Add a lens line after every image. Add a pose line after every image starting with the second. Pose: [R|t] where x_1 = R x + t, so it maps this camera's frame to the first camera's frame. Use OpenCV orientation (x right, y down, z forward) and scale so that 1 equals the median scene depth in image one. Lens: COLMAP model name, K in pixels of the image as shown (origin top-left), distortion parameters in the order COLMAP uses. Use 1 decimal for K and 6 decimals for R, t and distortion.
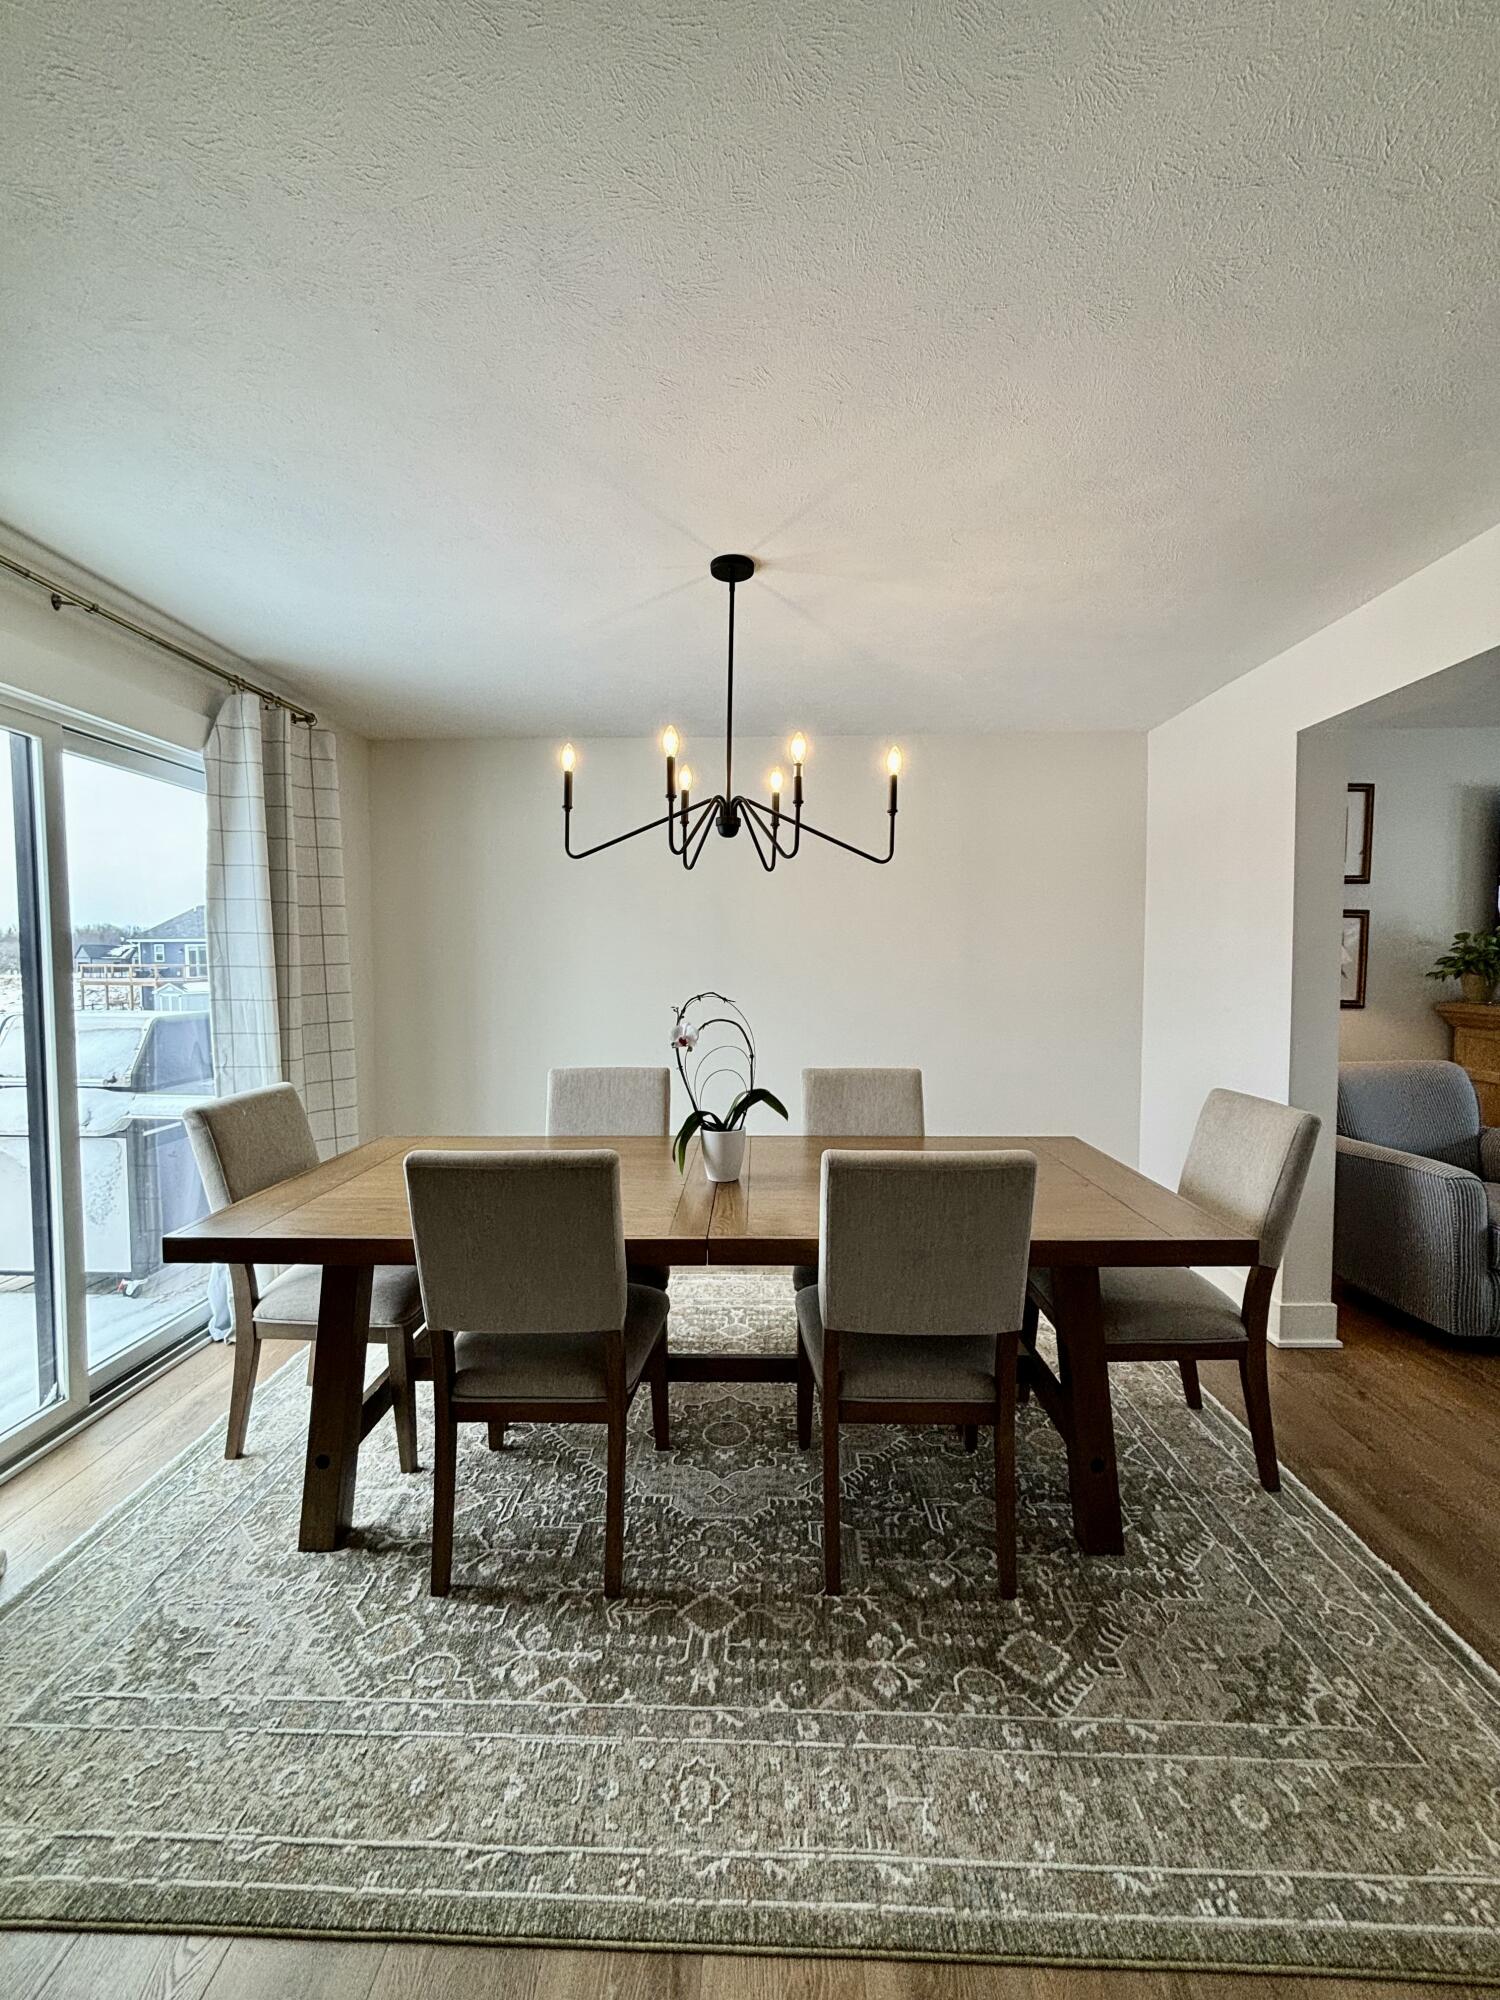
lens RADIAL K [[816.9, 0, 742.0], [0, 816.9, 1035.7], [0, 0, 1]] dist [0.001361, -0.000317]
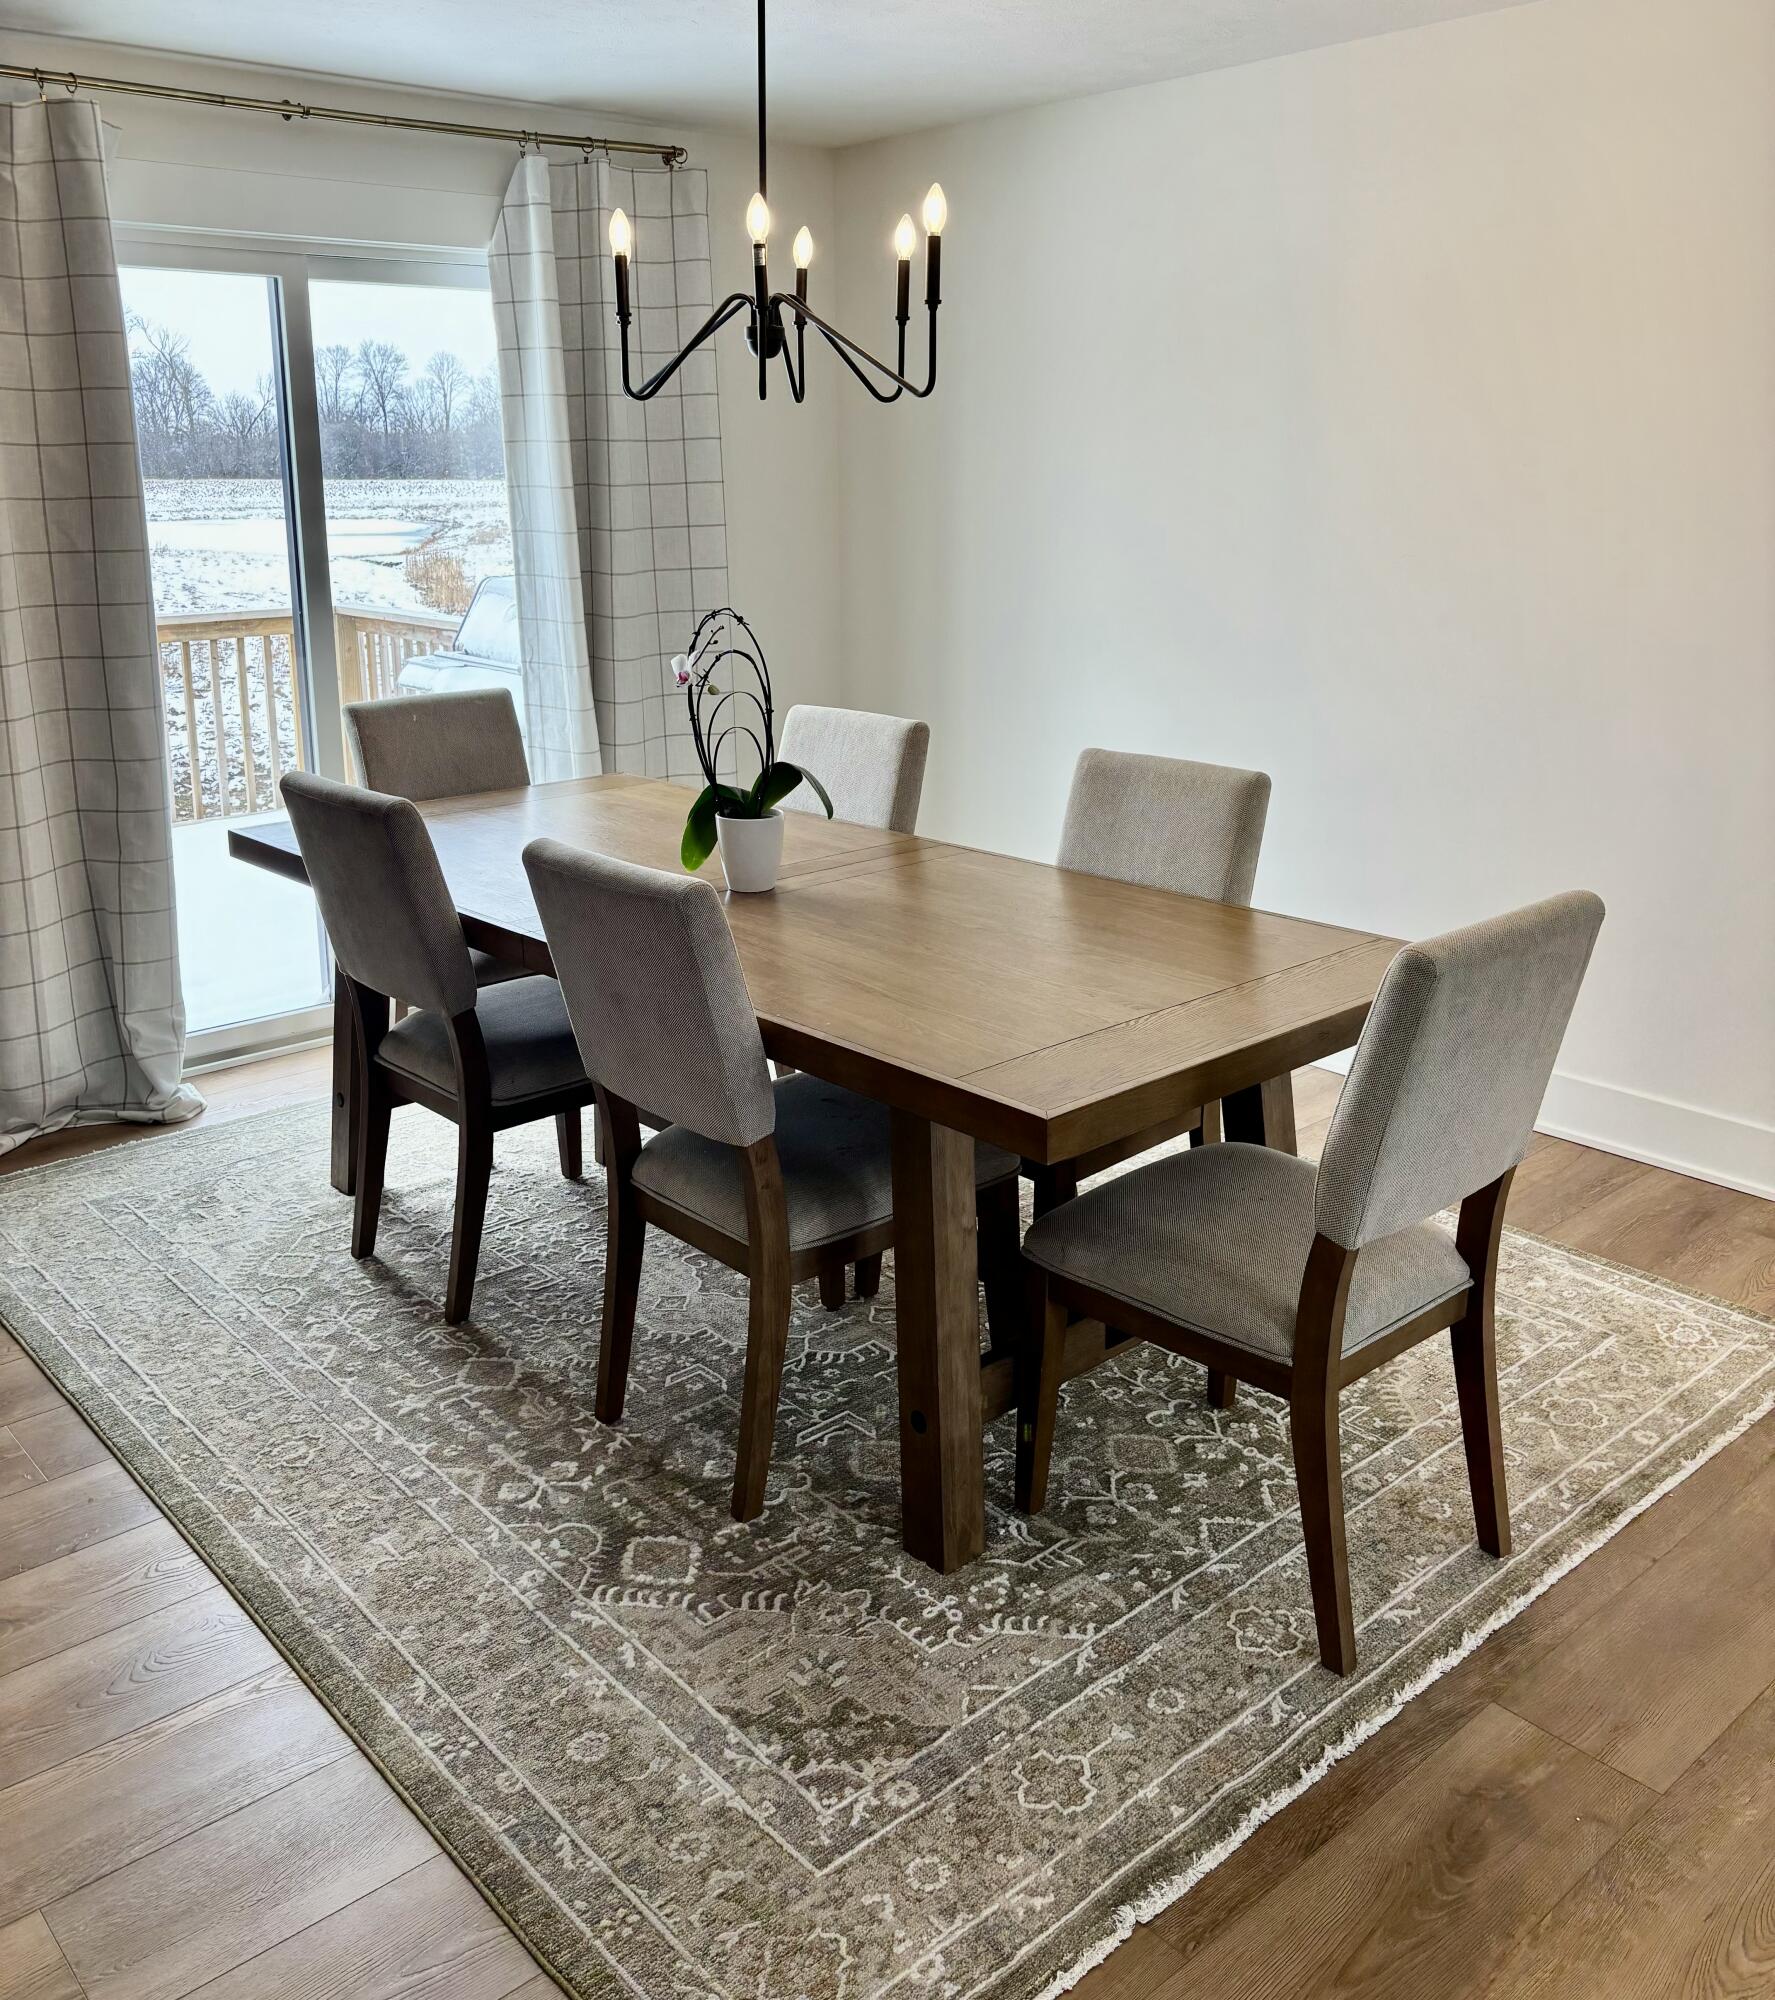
lens RADIAL K [[1726.8, 0, 888.7], [0, 1726.8, 995.5], [0, 0, 1]] dist [-0.002039, 0.006986]
pose [[0.690359, 0.216859, -0.690200, 1.355562], [-0.072494, 0.969952, 0.232245, -0.103535], [0.719826, -0.110298, 0.685336, 0.125705]]
